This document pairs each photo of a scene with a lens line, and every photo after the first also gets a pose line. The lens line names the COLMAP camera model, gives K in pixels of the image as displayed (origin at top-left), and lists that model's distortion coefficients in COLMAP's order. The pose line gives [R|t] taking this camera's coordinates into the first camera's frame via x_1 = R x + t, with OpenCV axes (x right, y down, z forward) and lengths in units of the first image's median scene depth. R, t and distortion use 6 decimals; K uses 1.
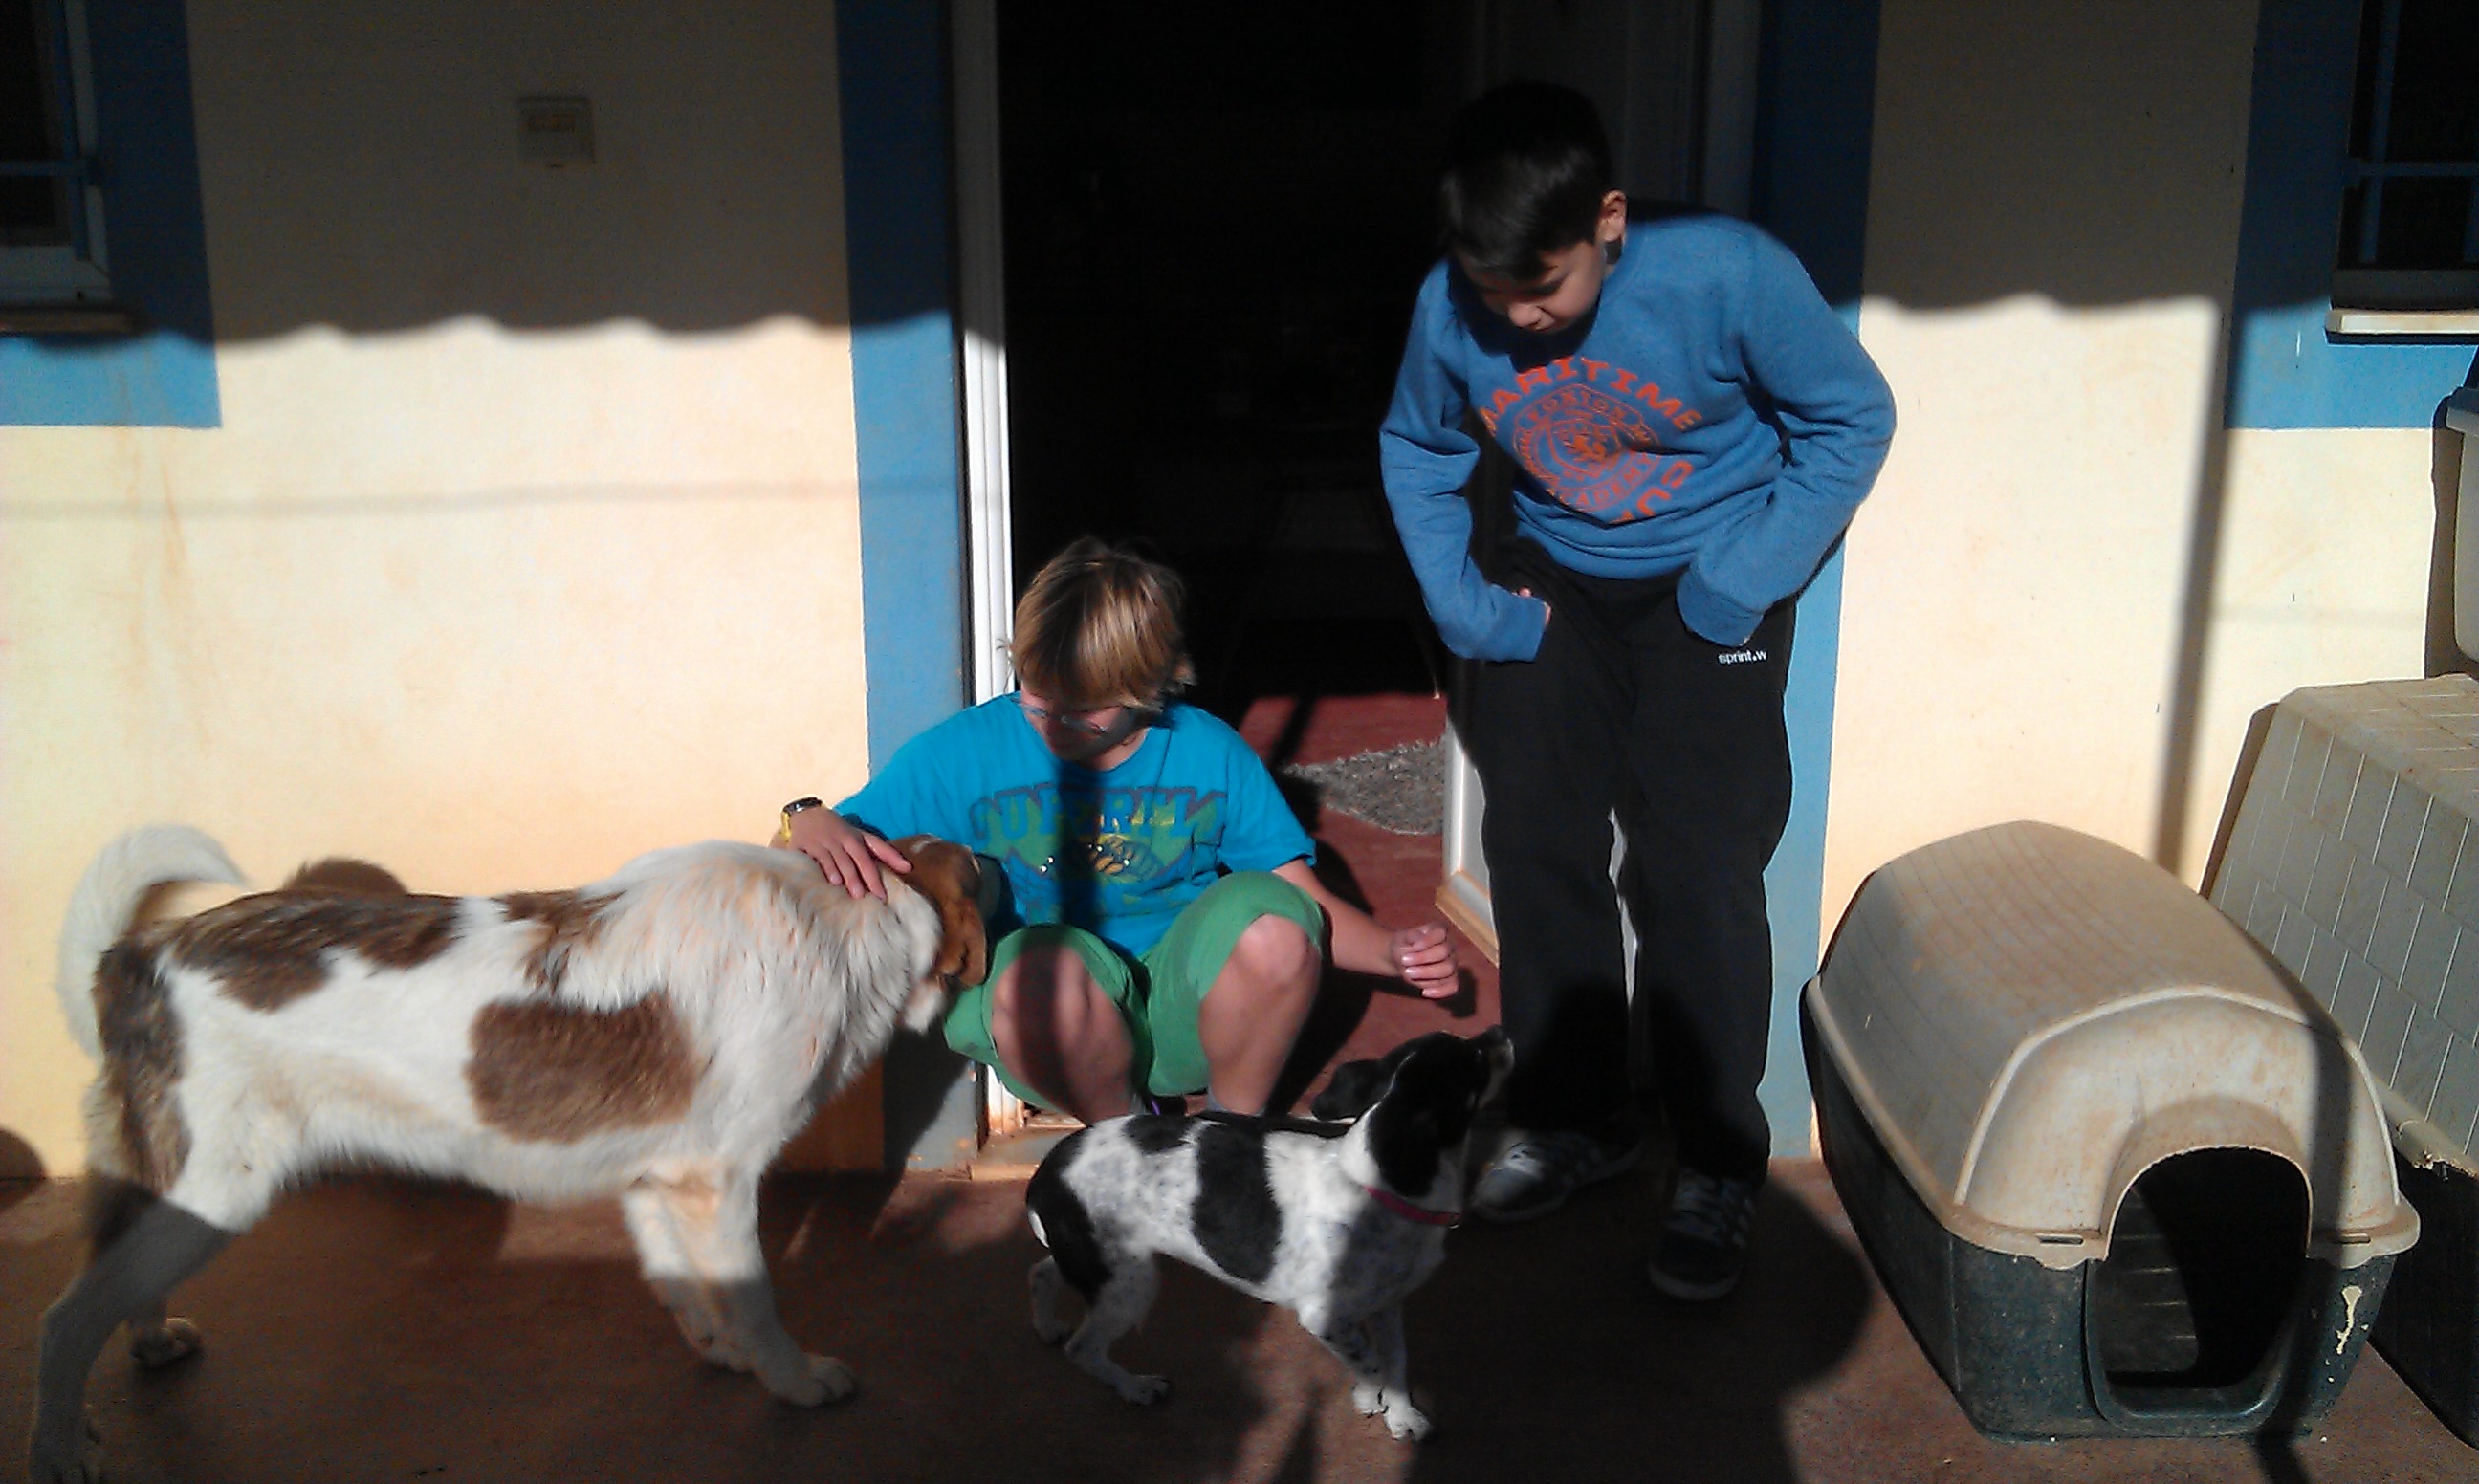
lens RADIAL K [[2359.9, 0, 1239.5], [0, 2359.9, 742.0], [0, 0, 1]] dist [-0.084328, -0.004078]
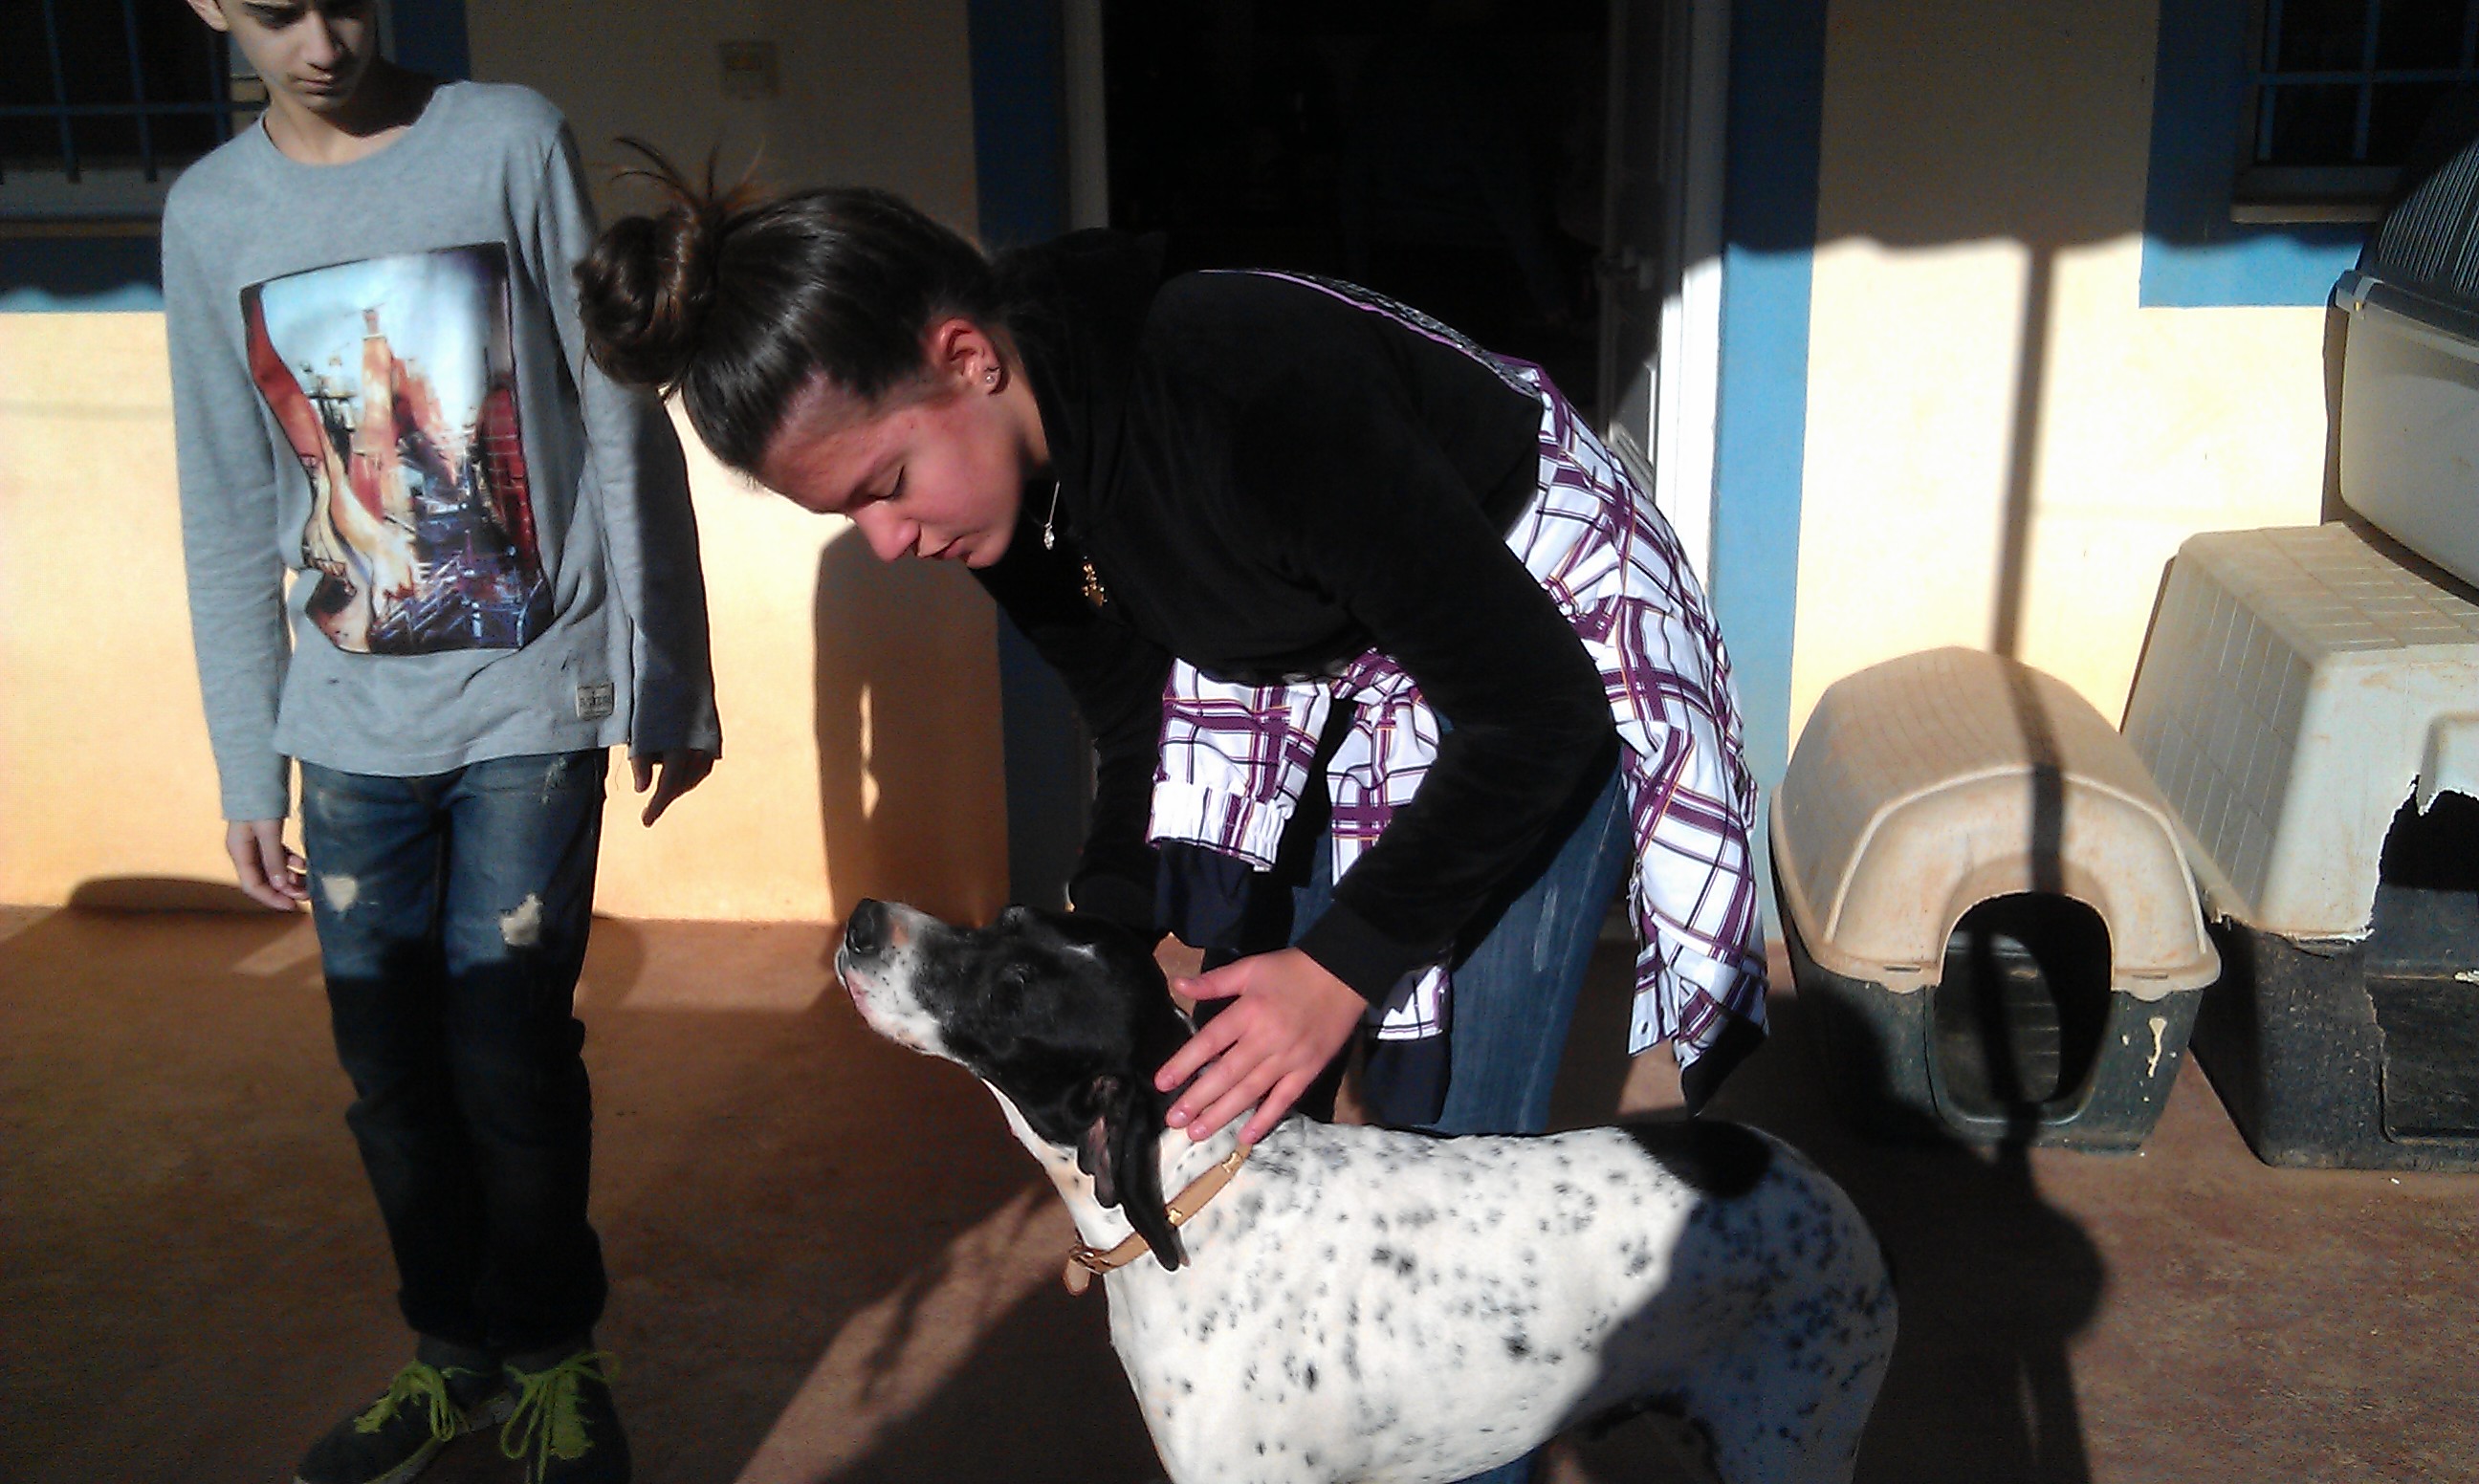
lens RADIAL K [[2359.9, 0, 1239.5], [0, 2359.9, 742.0], [0, 0, 1]] dist [-0.084328, -0.004078]
pose [[0.993409, 0.012737, -0.113911, 0.142959], [-0.008931, 0.999386, 0.033865, 0.055628], [0.114272, -0.032625, 0.992914, -0.249178]]
